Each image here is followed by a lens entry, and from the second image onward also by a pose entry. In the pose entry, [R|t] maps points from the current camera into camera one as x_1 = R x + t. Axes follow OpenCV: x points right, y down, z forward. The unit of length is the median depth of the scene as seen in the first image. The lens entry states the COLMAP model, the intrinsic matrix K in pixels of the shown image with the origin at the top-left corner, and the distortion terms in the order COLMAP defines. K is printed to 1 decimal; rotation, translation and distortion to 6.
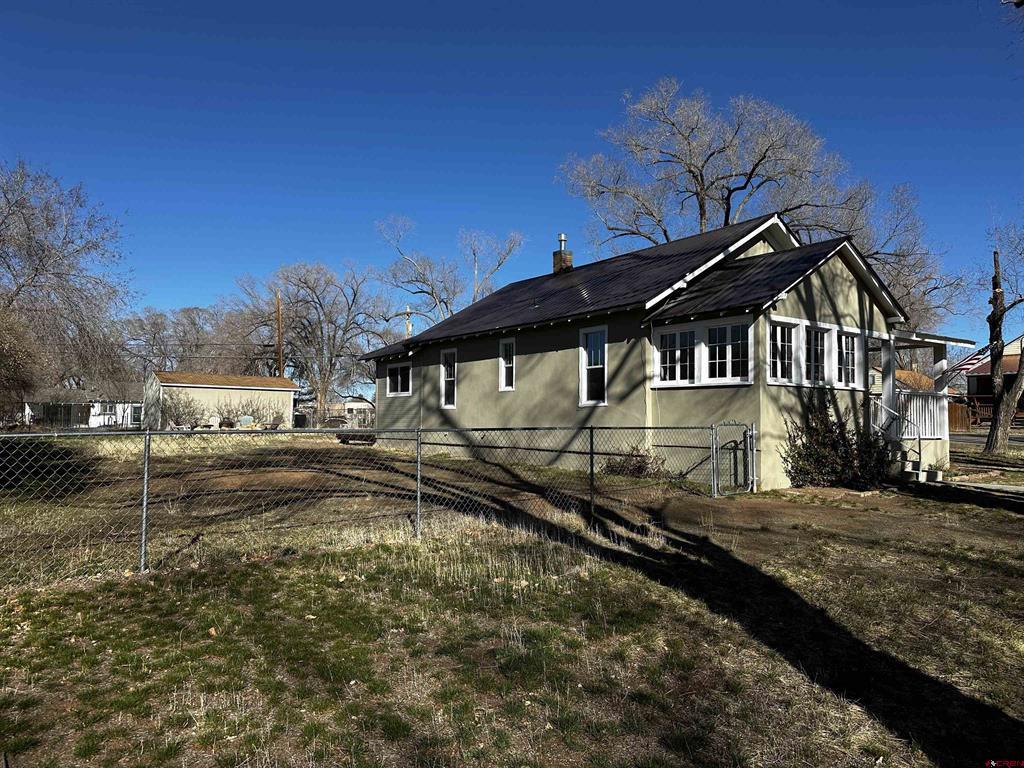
lens RADIAL K [[714.3, 0, 515.0], [0, 714.3, 383.9], [0, 0, 1]] dist [0.002566, -0.000905]
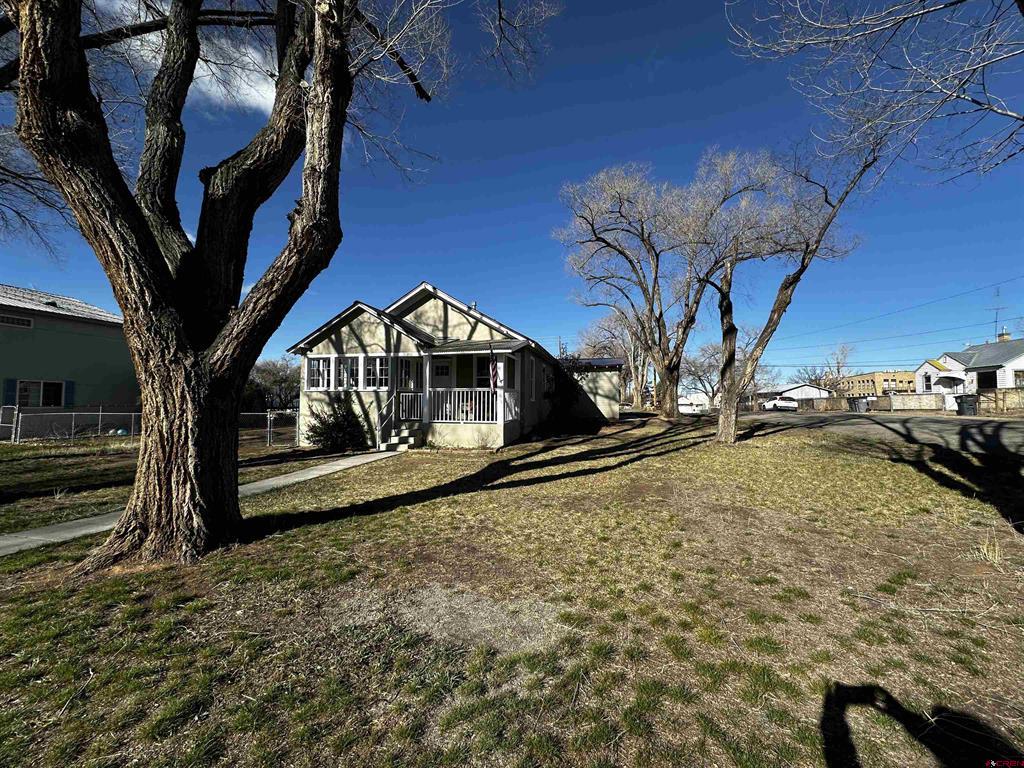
lens RADIAL K [[411.9, 0, 512.8], [0, 411.9, 378.7], [0, 0, 1]] dist [-0.032812, -0.000073]
pose [[0.629863, -0.039016, -0.775725, 1.408838], [0.034292, 0.999161, -0.022410, 0.013021], [0.775949, -0.012486, 0.630672, 0.660766]]
